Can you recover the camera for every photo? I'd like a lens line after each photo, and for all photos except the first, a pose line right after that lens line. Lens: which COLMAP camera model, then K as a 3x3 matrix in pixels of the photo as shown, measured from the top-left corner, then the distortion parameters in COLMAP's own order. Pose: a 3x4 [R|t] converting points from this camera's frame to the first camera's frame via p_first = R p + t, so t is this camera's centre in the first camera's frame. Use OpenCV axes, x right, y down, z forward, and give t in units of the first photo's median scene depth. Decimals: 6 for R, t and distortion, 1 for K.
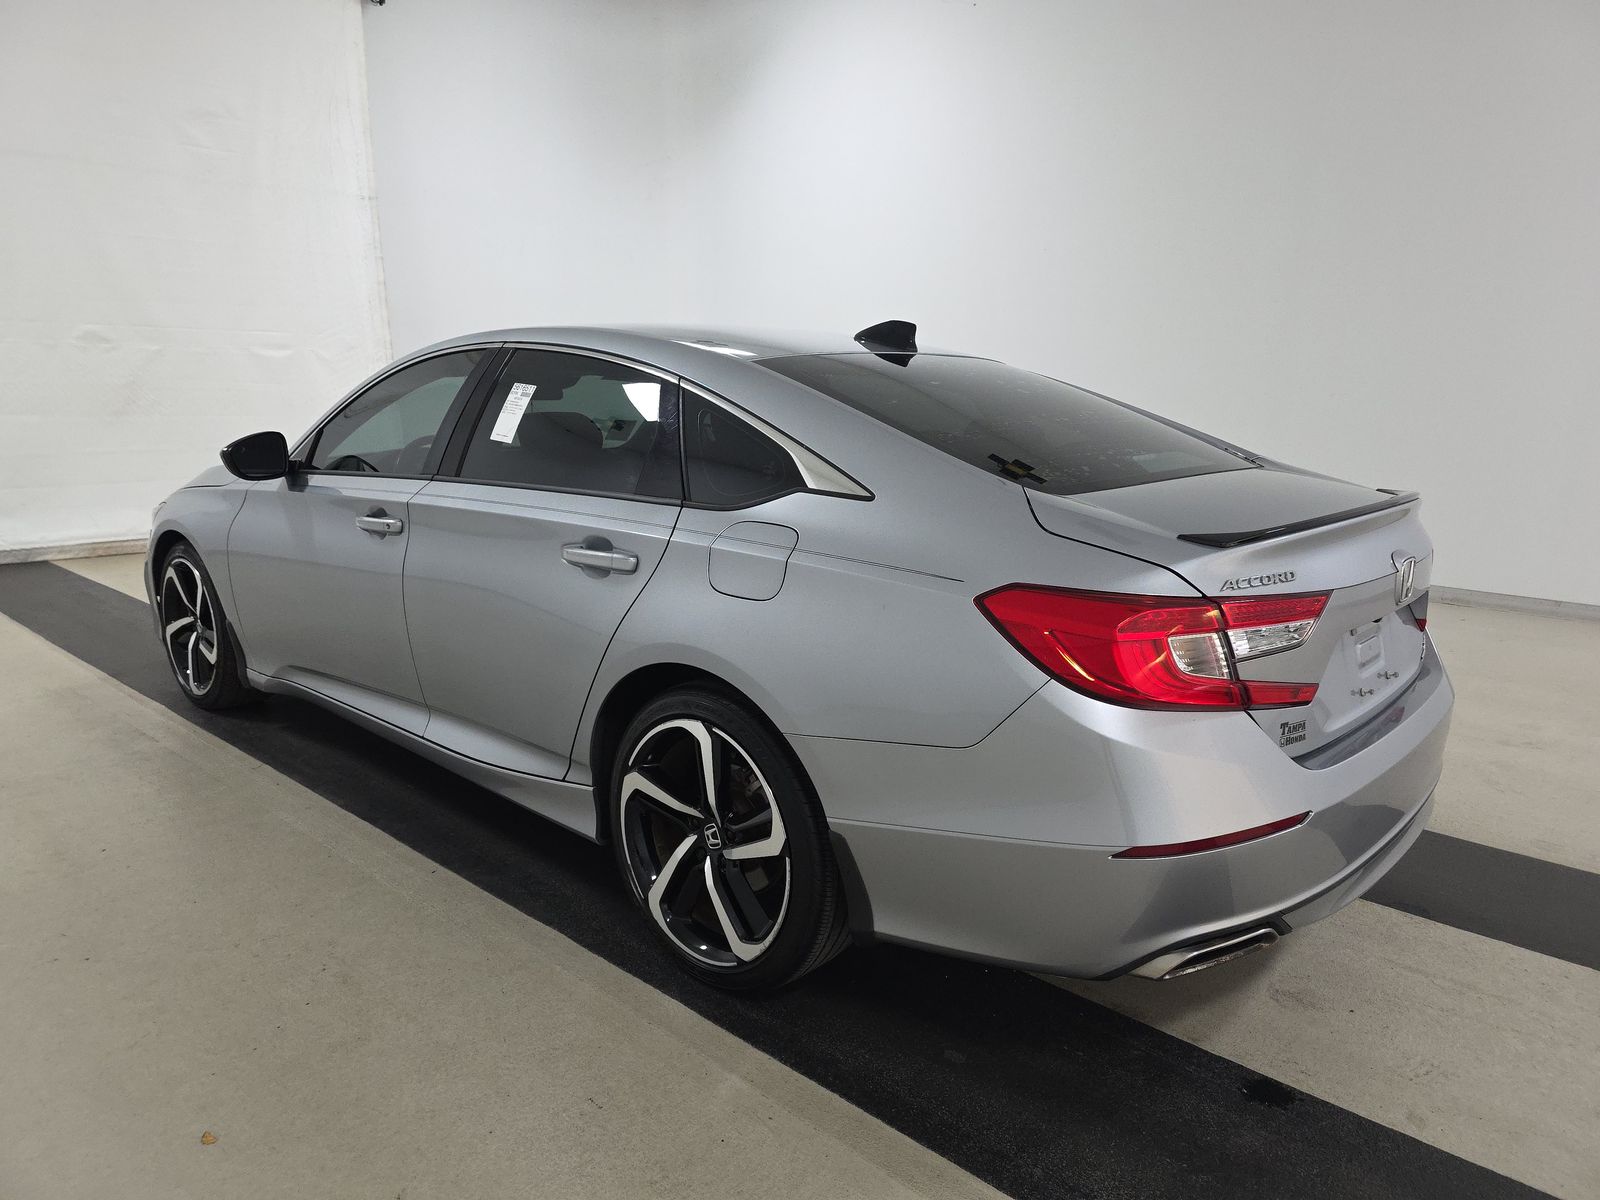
lens RADIAL K [[1097.0, 0, 797.6], [0, 1097.0, 595.1], [0, 0, 1]] dist [-0.001456, -0.002411]
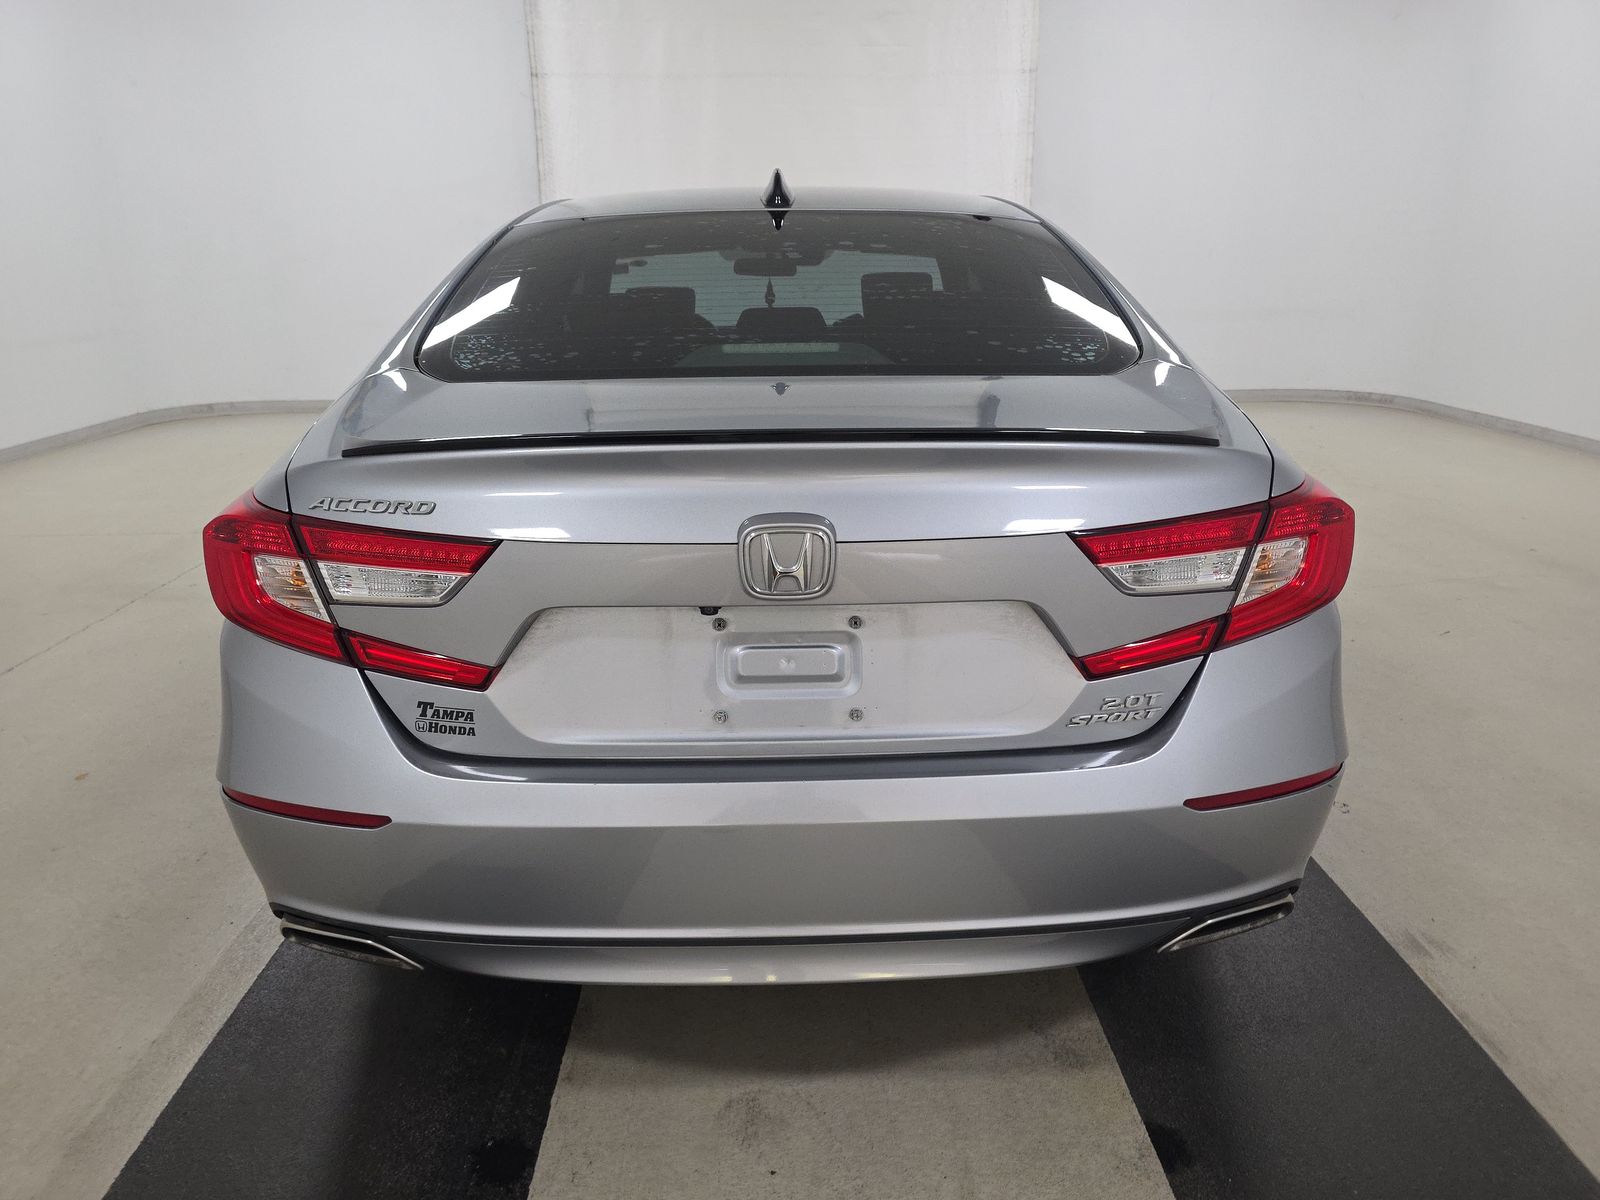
lens RADIAL K [[1097.0, 0, 794.7], [0, 1097.0, 605.7], [0, 0, 1]] dist [-0.001456, -0.002411]
pose [[0.682035, 0.192972, -0.705400, 0.428844], [-0.113388, 0.980798, 0.158680, -0.036349], [0.722476, -0.028241, 0.690819, 0.251296]]
